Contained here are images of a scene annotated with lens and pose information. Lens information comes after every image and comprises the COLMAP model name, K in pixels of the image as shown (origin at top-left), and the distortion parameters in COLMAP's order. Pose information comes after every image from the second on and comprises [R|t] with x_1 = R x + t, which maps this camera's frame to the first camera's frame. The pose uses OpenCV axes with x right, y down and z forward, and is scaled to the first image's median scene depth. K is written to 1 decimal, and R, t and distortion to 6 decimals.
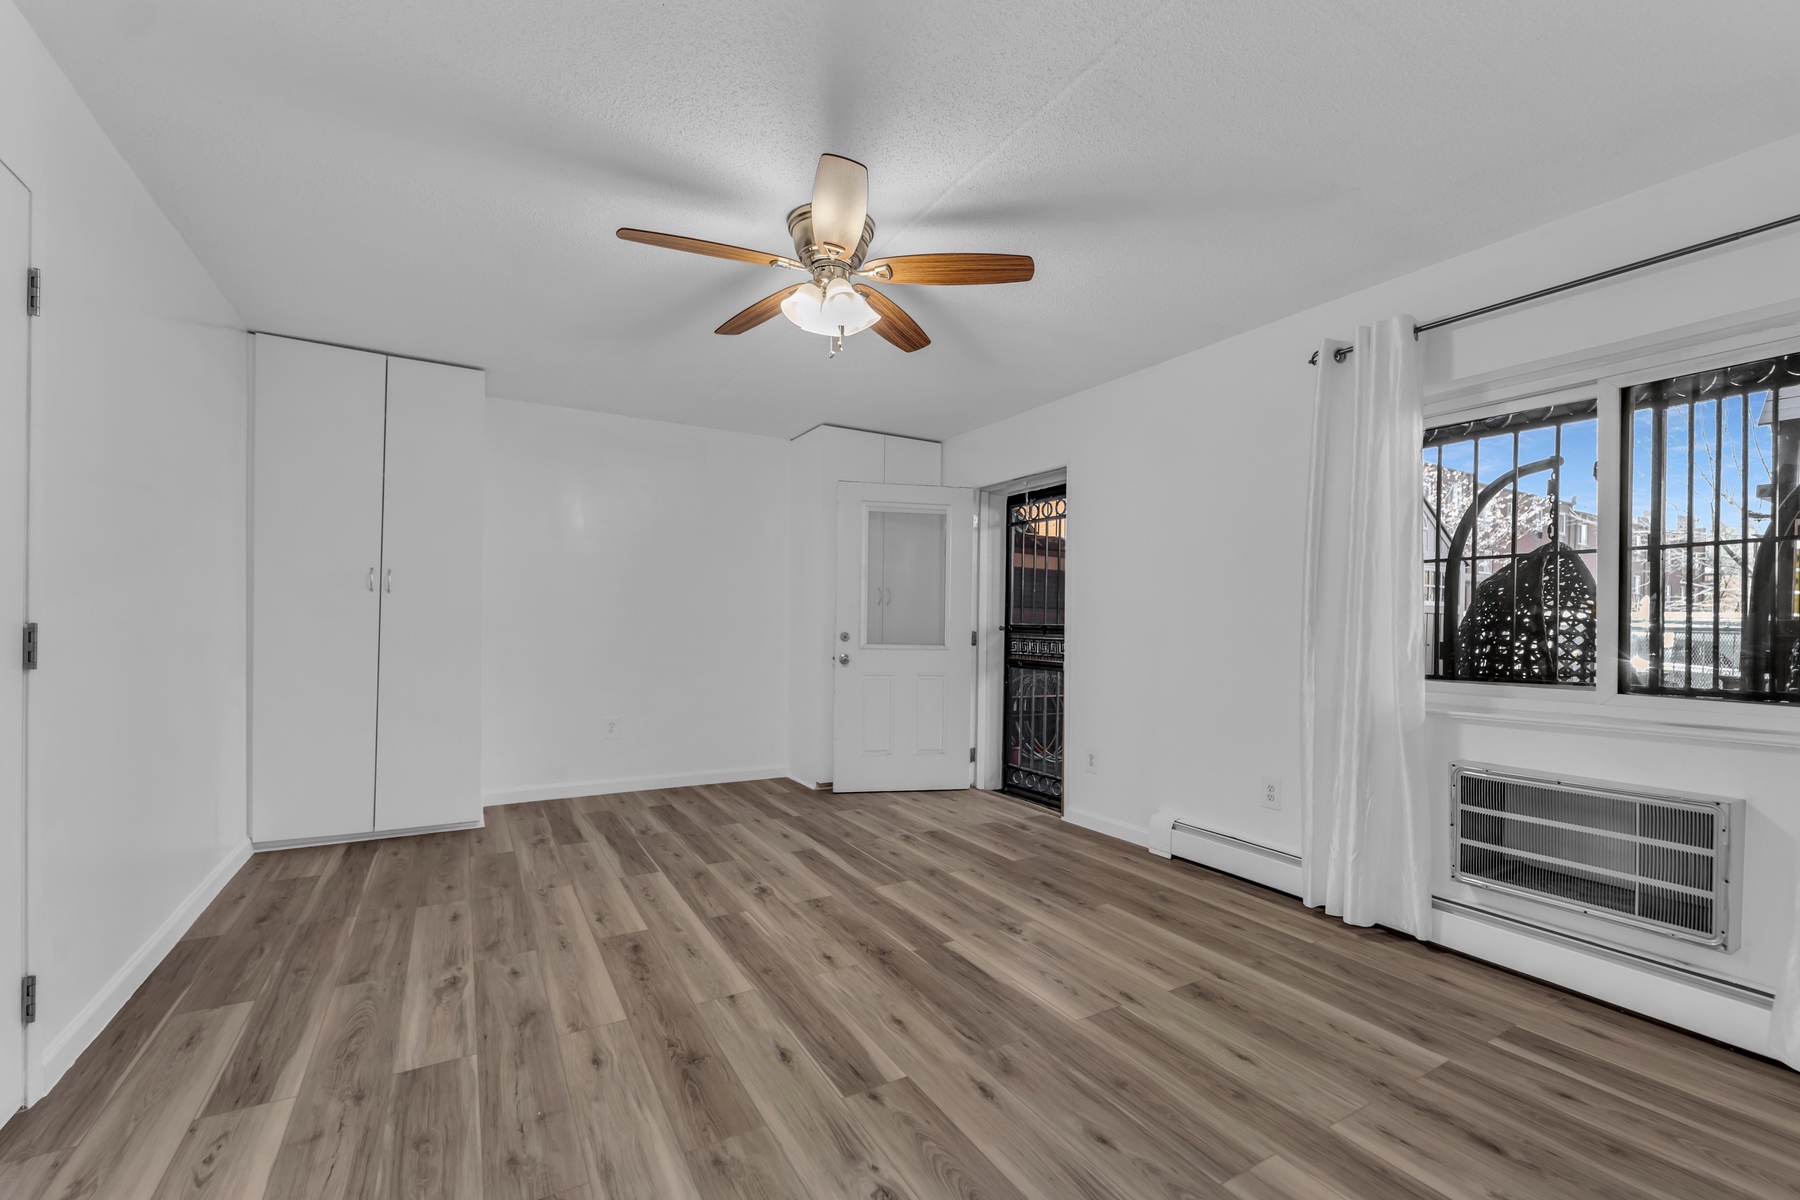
lens RADIAL K [[736.6, 0, 906.6], [0, 736.6, 598.6], [0, 0, 1]] dist [0.002029, 0.000145]
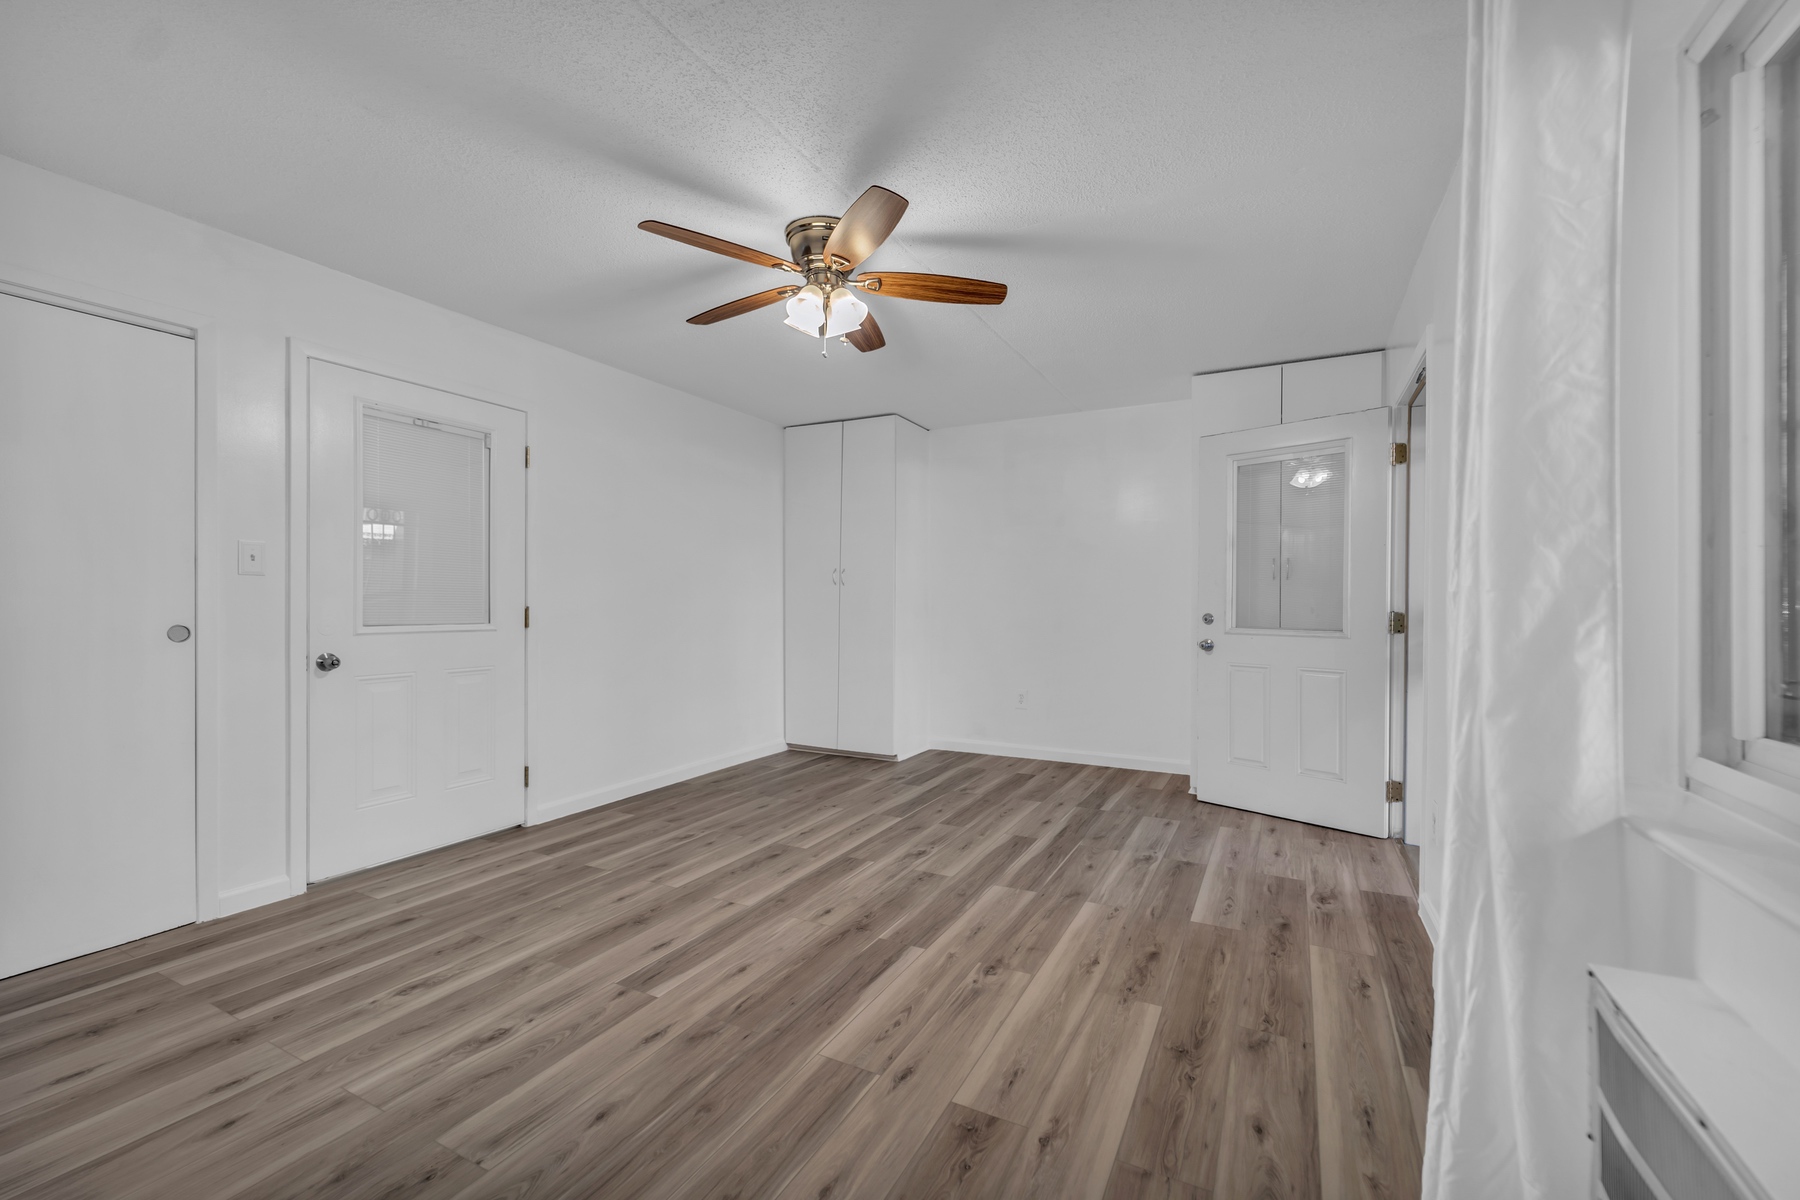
lens RADIAL K [[736.6, 0, 906.6], [0, 736.6, 598.6], [0, 0, 1]] dist [0.002029, 0.000145]
pose [[0.541176, -0.016641, -0.840745, 0.736718], [0.034503, 0.999402, 0.002428, 0.034555], [0.840201, -0.030322, 0.541427, 0.466214]]
